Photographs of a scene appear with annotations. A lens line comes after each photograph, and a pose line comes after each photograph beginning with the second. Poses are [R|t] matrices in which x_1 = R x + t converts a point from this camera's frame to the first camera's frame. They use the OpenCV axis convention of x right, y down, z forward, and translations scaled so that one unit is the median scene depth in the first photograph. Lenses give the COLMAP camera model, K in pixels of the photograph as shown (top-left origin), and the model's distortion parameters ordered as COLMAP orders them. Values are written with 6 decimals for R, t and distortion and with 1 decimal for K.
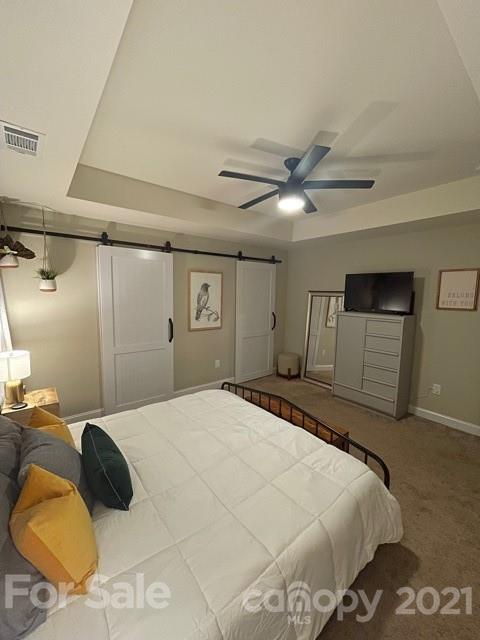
lens RADIAL K [[257.5, 0, 240.5], [0, 257.5, 321.6], [0, 0, 1]] dist [-0.003250, -0.000179]
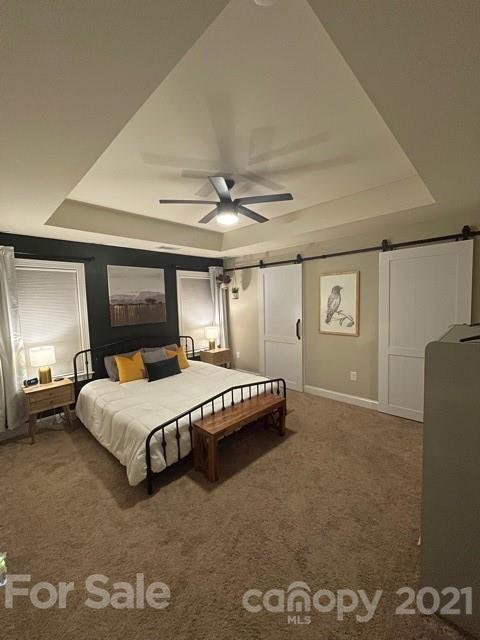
lens RADIAL K [[257.5, 0, 240.4], [0, 257.5, 318.2], [0, 0, 1]] dist [-0.003250, -0.000179]
pose [[0.133102, 0.050771, -0.989801, 0.774809], [-0.080887, 0.995912, 0.040207, -0.039098], [0.987796, 0.074710, 0.136665, 0.528927]]
